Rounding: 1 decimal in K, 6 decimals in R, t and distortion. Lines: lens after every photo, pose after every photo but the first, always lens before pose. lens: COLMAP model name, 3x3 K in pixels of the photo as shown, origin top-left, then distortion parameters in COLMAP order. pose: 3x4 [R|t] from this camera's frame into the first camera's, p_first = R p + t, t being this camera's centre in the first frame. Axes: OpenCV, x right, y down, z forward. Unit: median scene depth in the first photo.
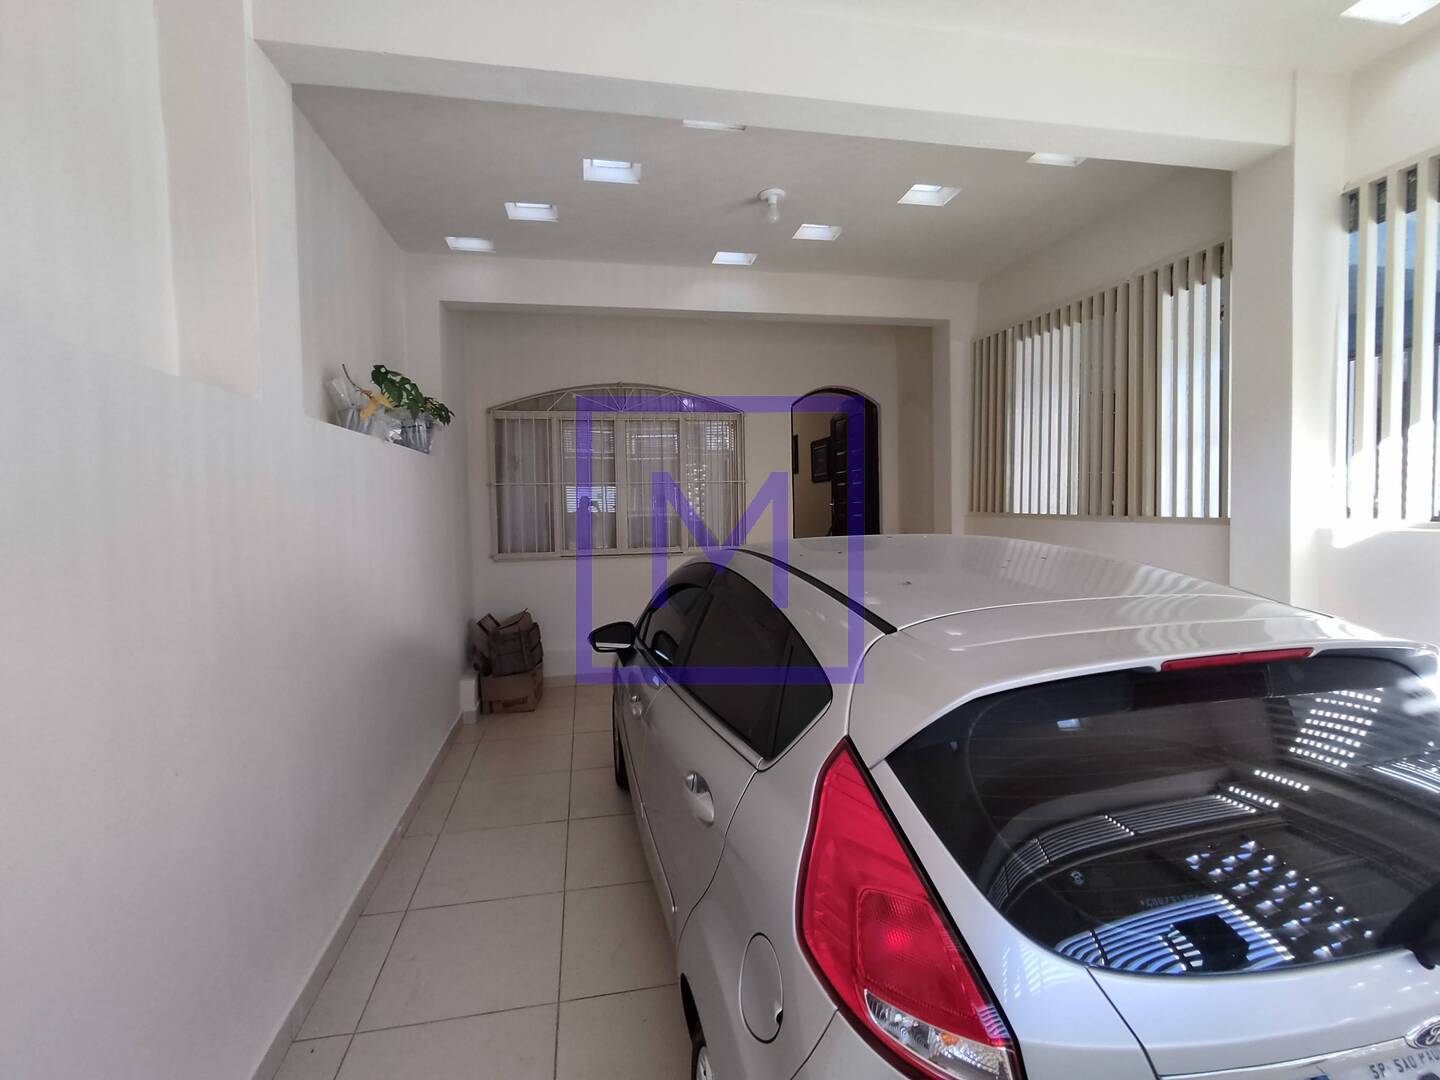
lens RADIAL K [[662.4, 0, 720.0], [0, 662.4, 524.9], [0, 0, 1]] dist [0.000183, -0.003705]
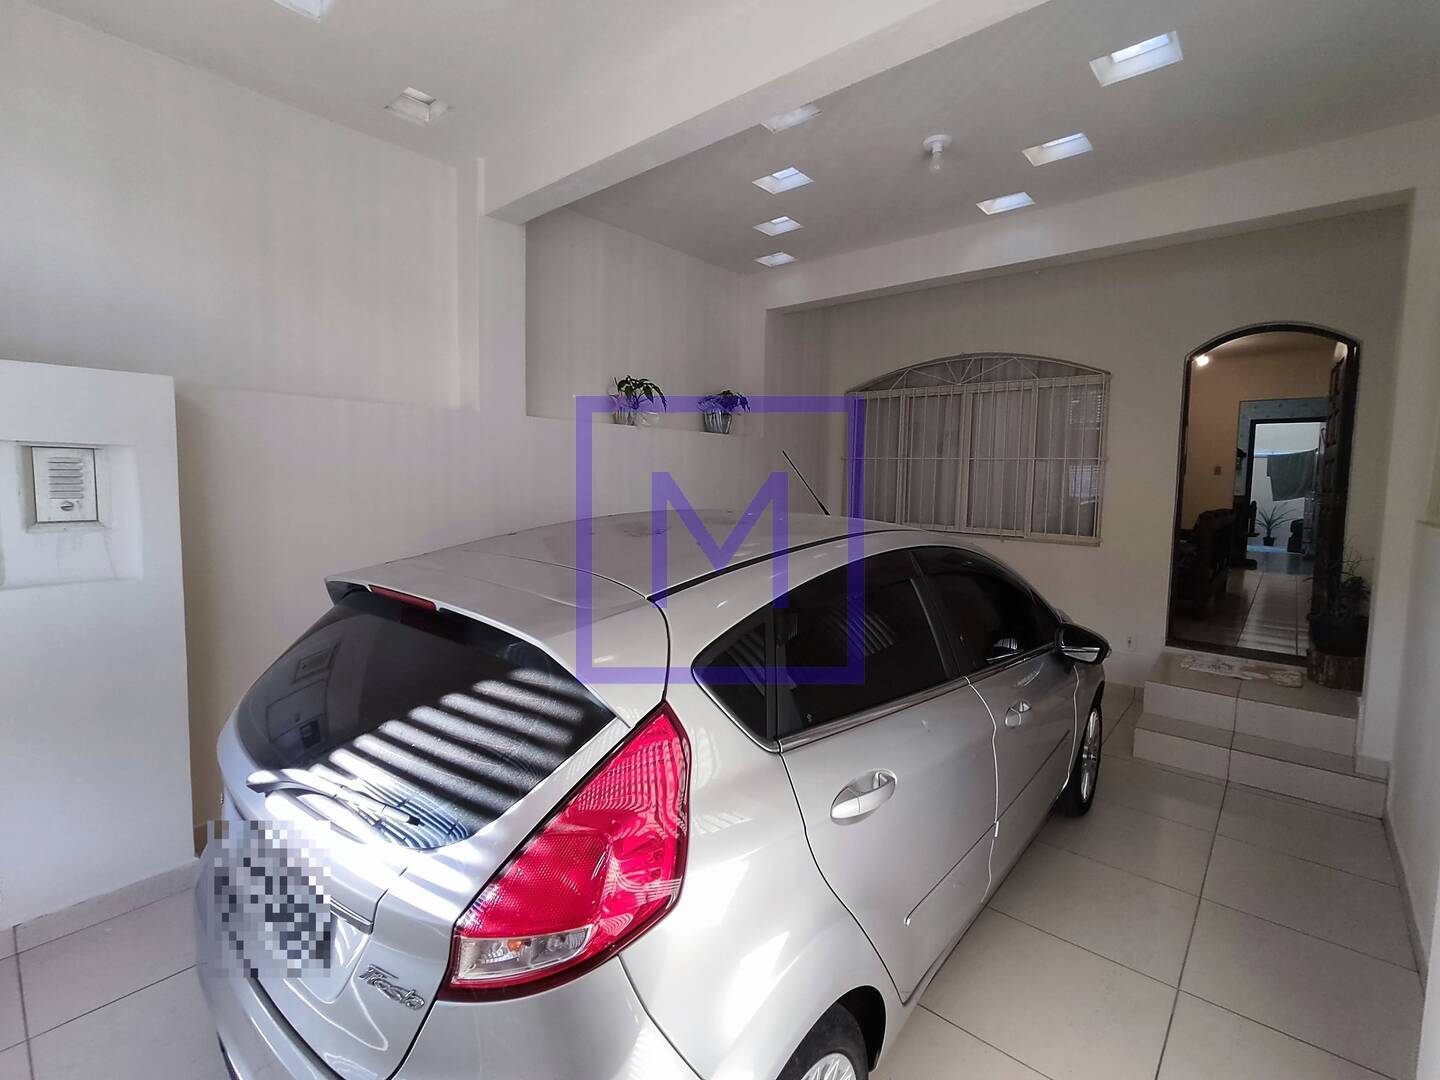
lens RADIAL K [[662.4, 0, 720.0], [0, 662.4, 524.9], [0, 0, 1]] dist [0.000183, -0.003705]
pose [[0.605315, 0.094427, -0.790365, 0.557362], [-0.061275, 0.995520, 0.072009, -0.021101], [0.793624, 0.004841, 0.608389, 0.181978]]
